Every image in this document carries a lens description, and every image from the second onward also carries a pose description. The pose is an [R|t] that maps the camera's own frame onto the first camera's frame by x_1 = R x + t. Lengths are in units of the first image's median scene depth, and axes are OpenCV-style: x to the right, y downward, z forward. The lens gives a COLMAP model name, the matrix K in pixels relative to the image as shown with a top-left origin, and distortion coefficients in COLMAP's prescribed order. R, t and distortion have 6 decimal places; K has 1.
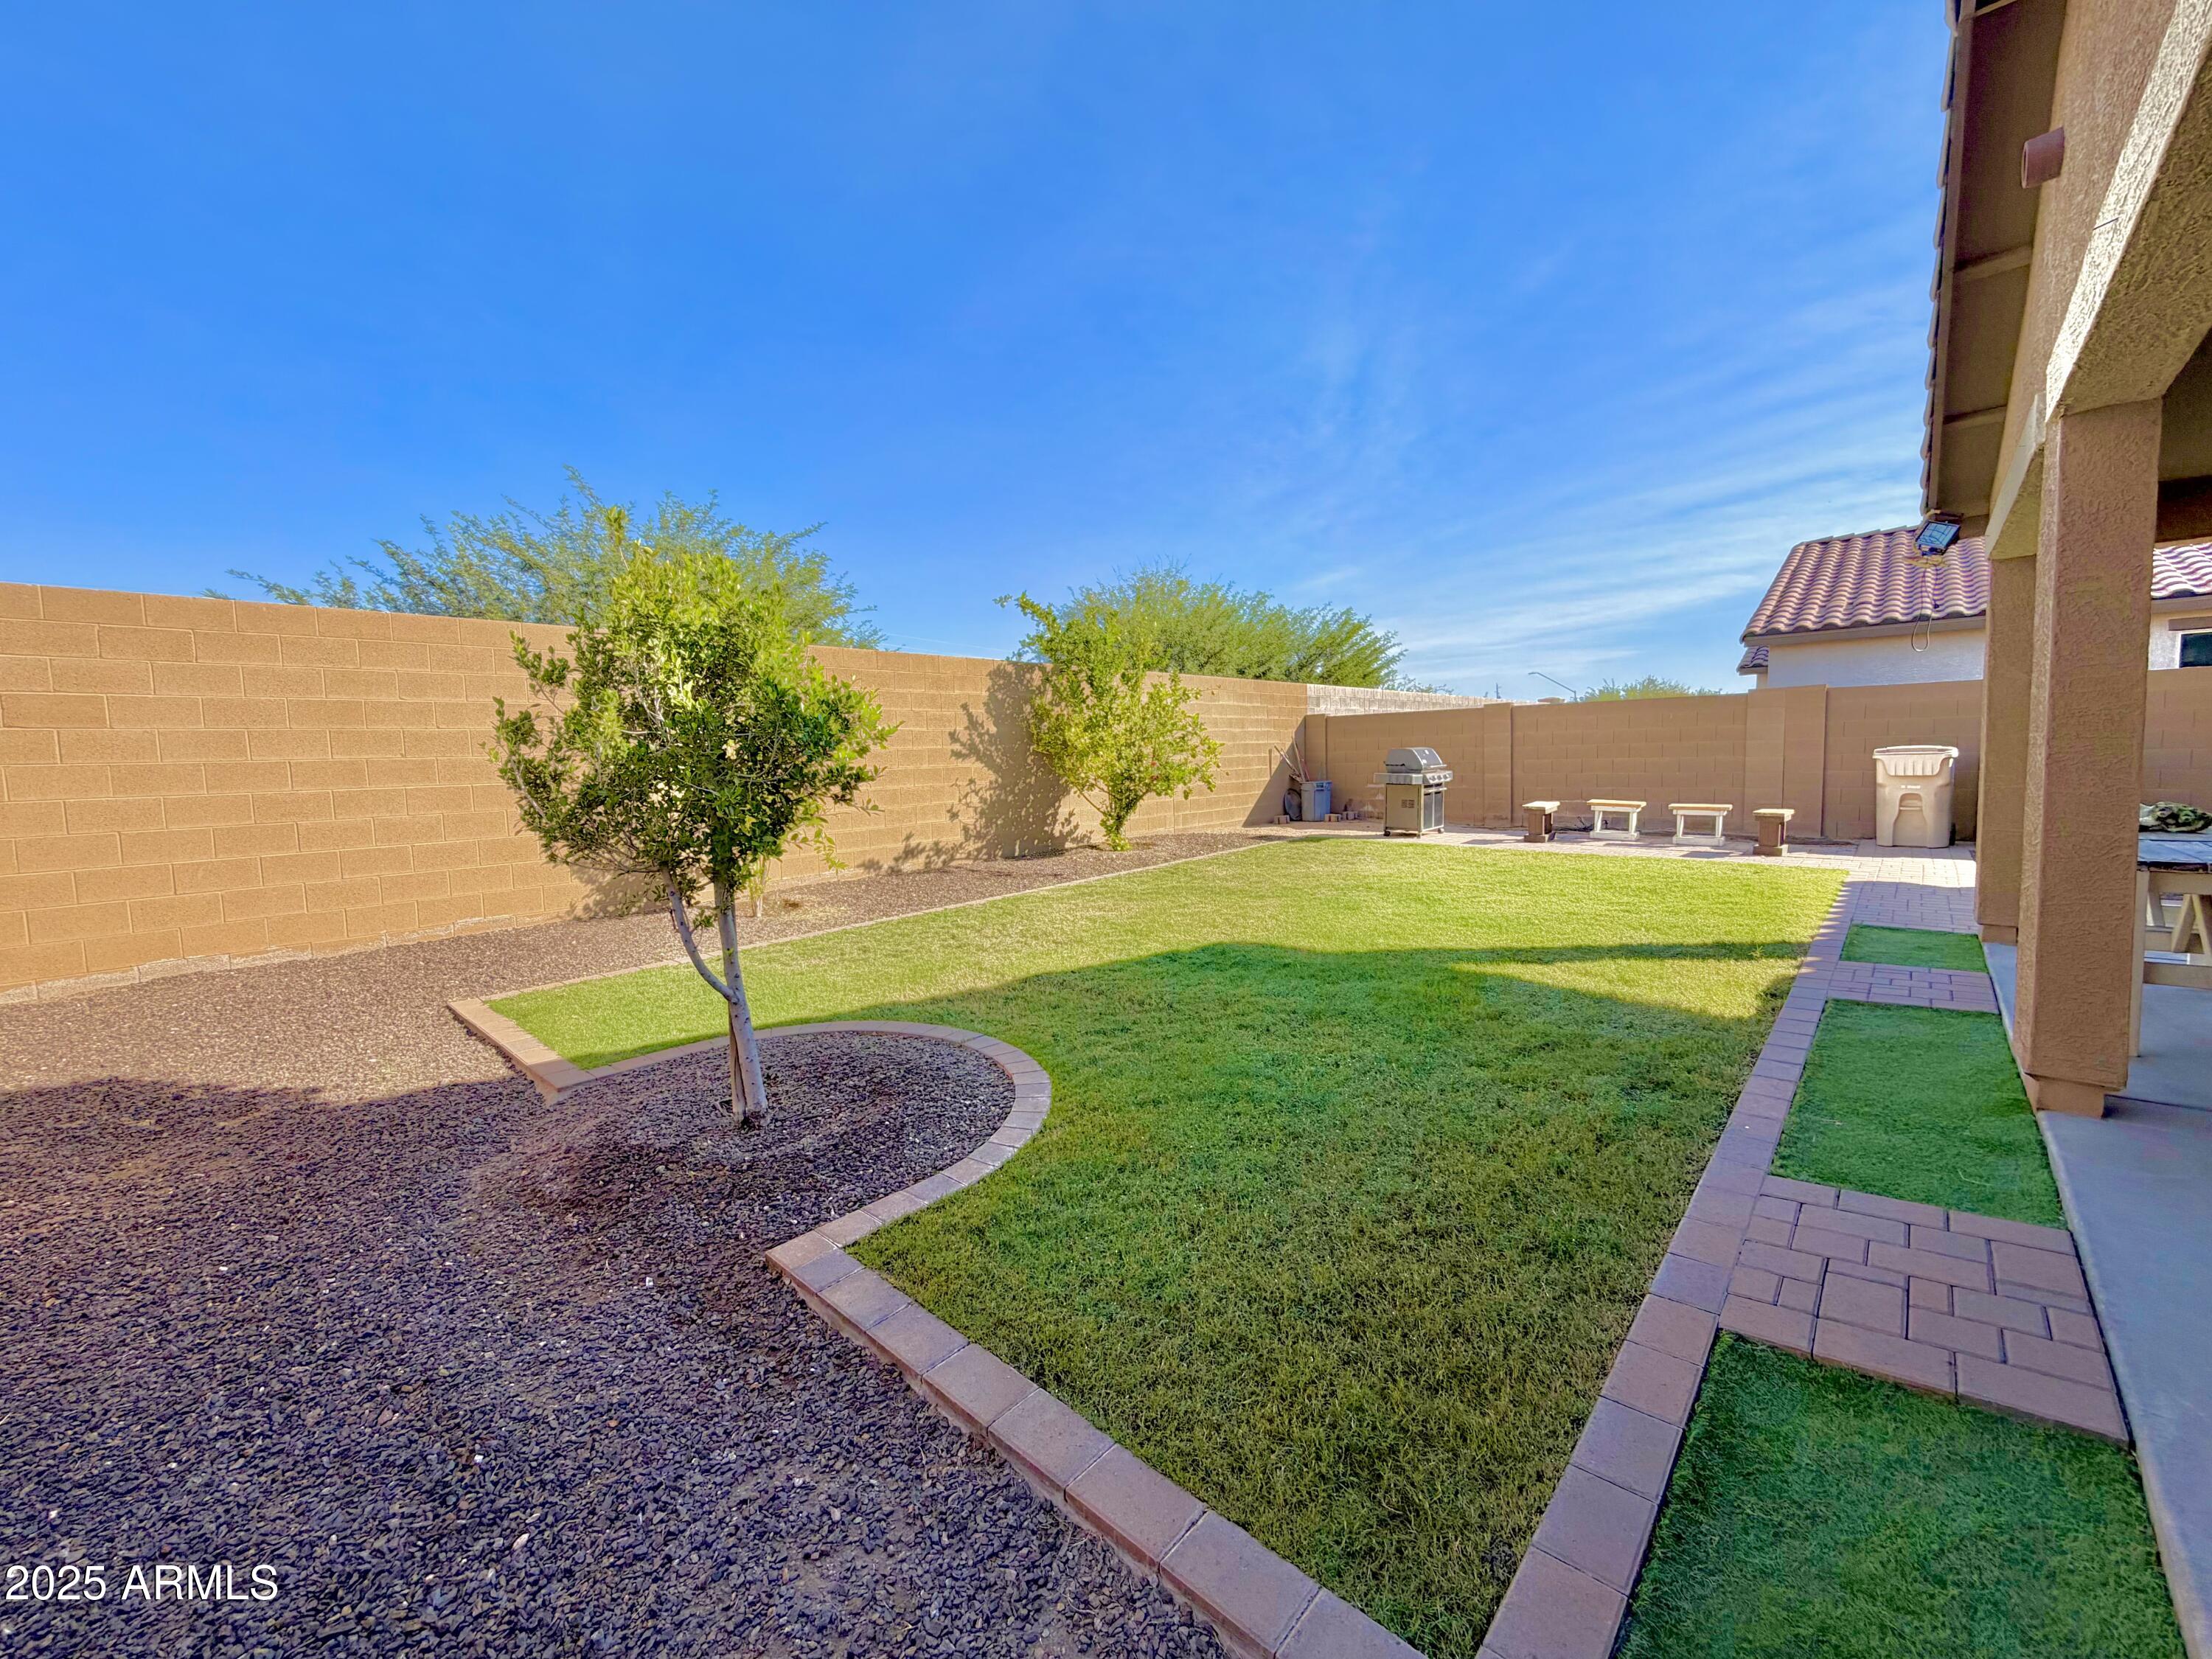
lens RADIAL K [[884.9, 0, 1095.2], [0, 884.9, 827.5], [0, 0, 1]] dist [-0.000168, -0.000019]
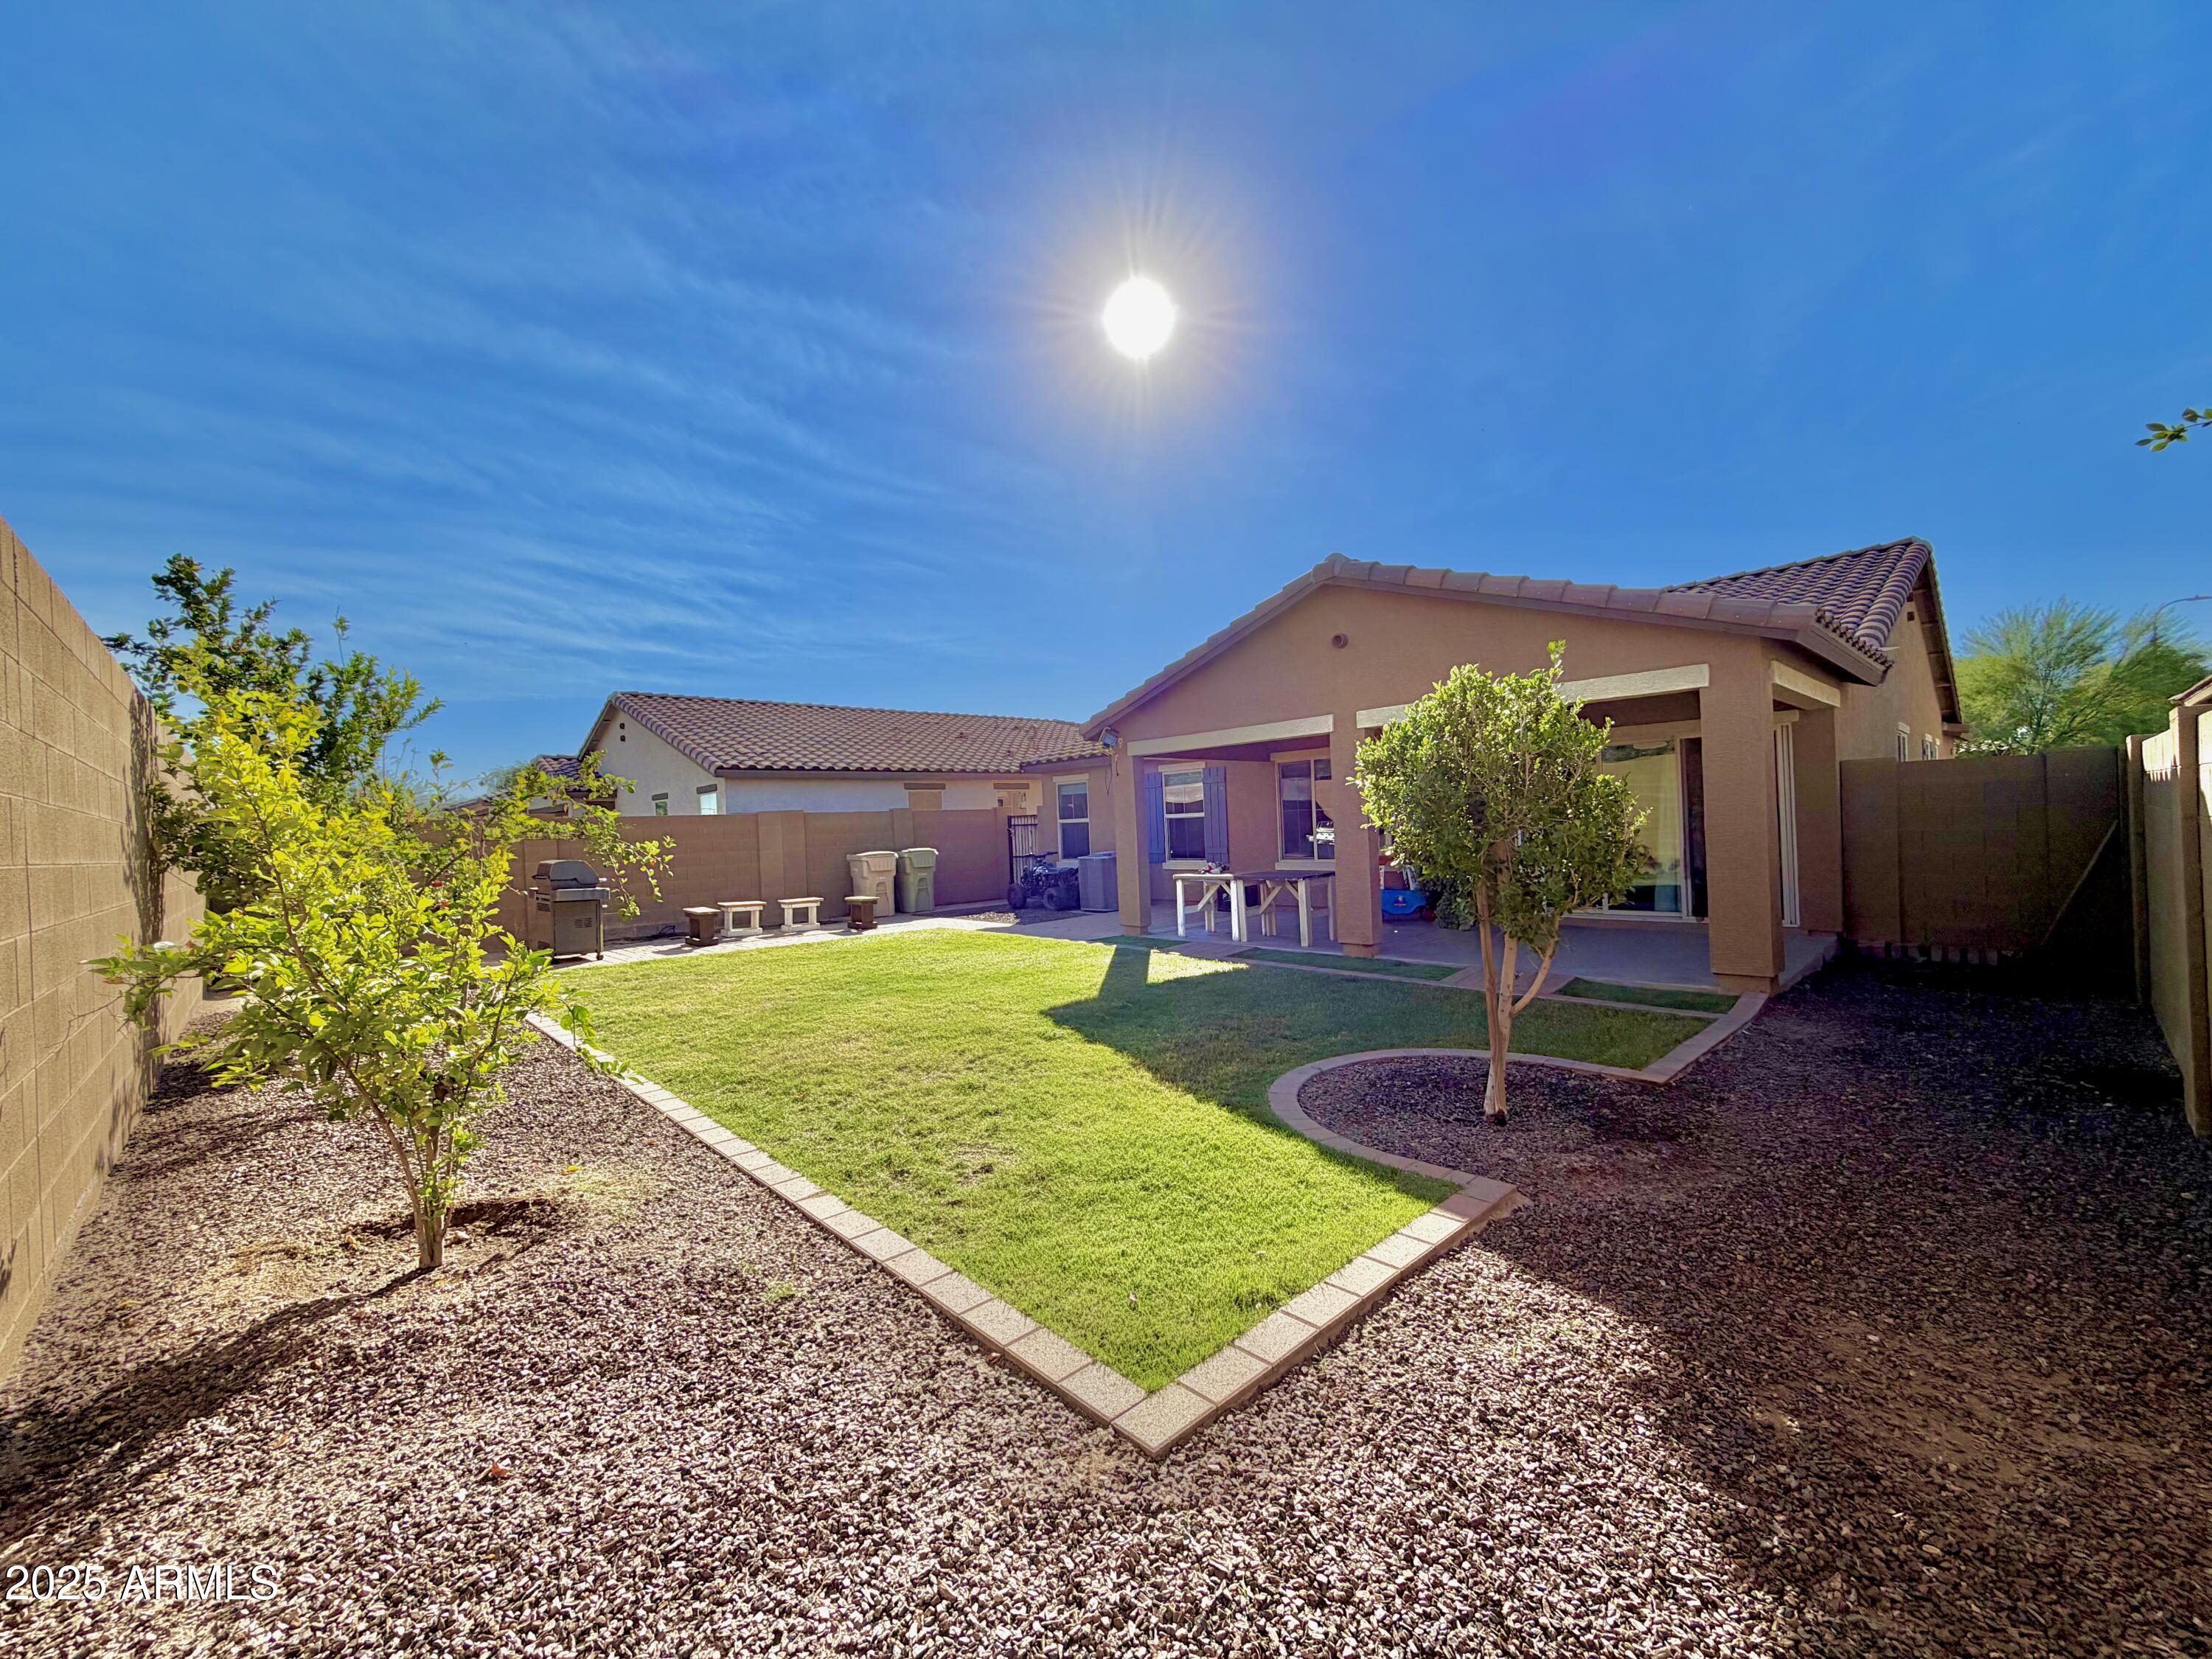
lens RADIAL K [[884.9, 0, 1095.2], [0, 884.9, 827.5], [0, 0, 1]] dist [-0.000168, -0.000019]
pose [[0.065692, 0.024040, 0.997550, -0.575684], [0.119928, 0.992273, -0.031810, -0.037321], [-0.990607, 0.121724, 0.062302, 0.488809]]
